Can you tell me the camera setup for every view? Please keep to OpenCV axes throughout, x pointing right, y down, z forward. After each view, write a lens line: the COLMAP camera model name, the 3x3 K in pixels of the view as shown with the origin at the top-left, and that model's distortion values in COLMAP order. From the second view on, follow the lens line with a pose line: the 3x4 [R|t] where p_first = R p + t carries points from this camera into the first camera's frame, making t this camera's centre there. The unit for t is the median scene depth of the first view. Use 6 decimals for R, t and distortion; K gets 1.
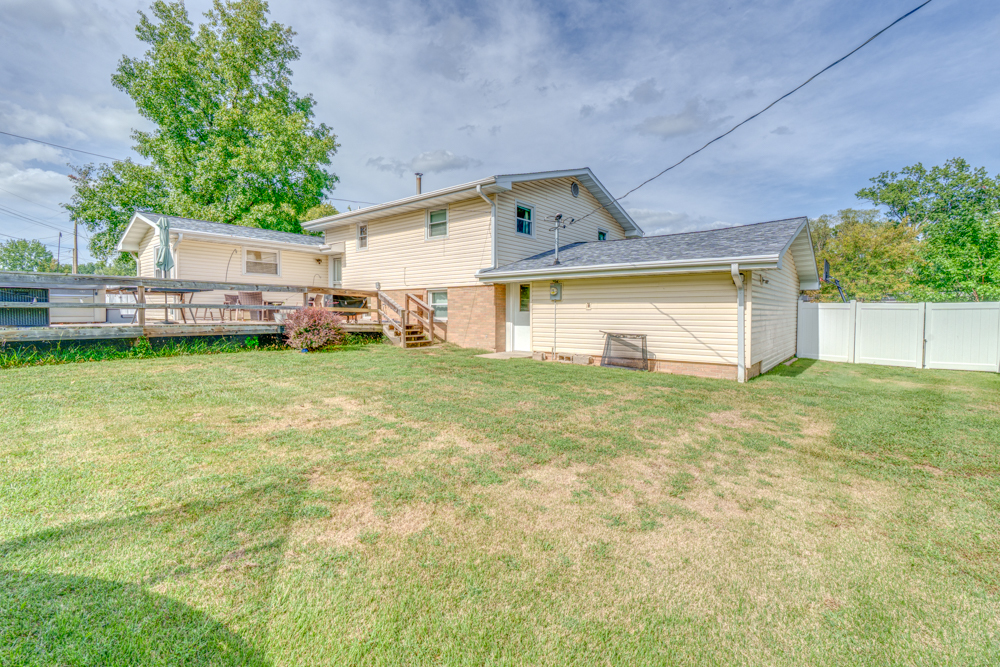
lens RADIAL K [[452.3, 0, 500.0], [0, 452.3, 333.5], [0, 0, 1]] dist [-0.017873, 0.000158]
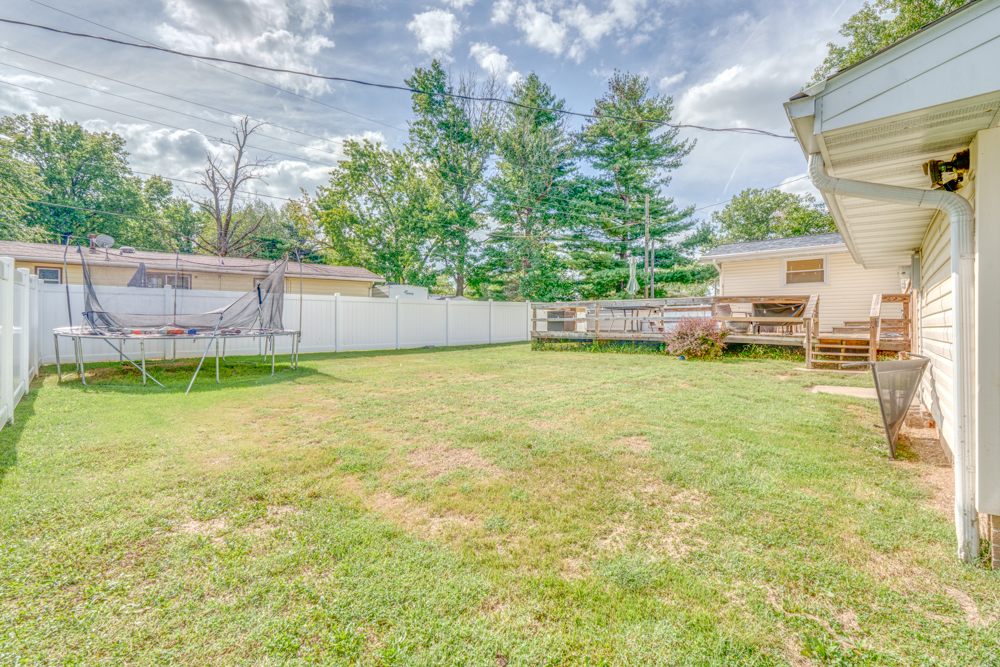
lens RADIAL K [[443.0, 0, 479.0], [0, 443.0, 327.6], [0, 0, 1]] dist [-0.001405, 0.000040]
pose [[-0.061252, -0.003974, -0.998114, 0.544809], [-0.049536, 0.998772, -0.000936, -0.007070], [0.996892, 0.049385, -0.061374, 0.478284]]
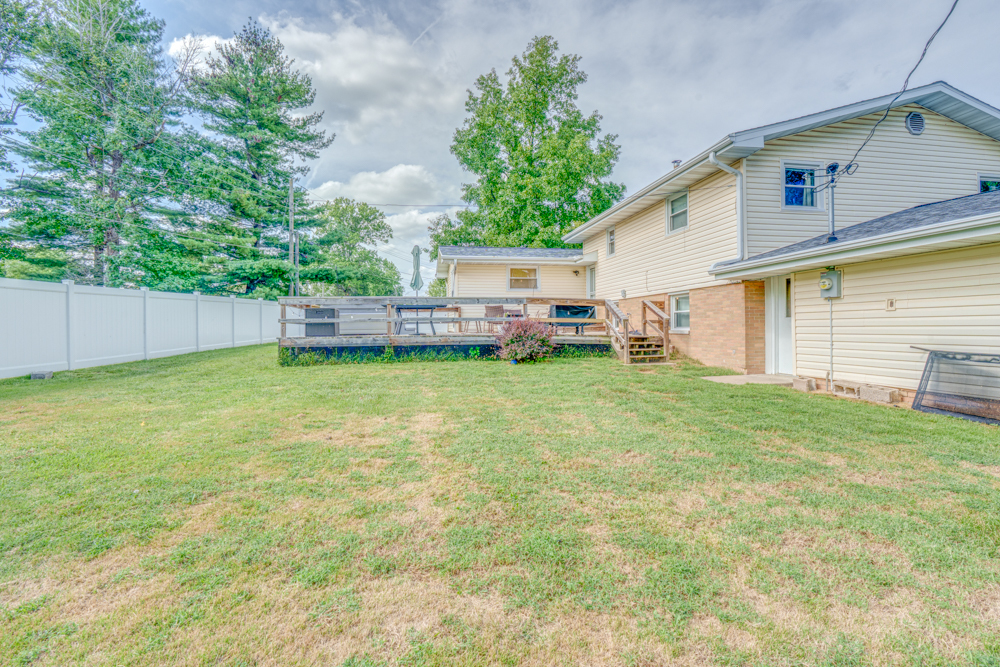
lens RADIAL K [[451.2, 0, 494.2], [0, 451.2, 329.8], [0, 0, 1]] dist [-0.005484, -0.000278]
pose [[0.755139, -0.008591, -0.655509, 0.155284], [-0.015974, 0.999376, -0.031500, -0.000495], [0.655370, 0.034258, 0.754530, 0.180354]]
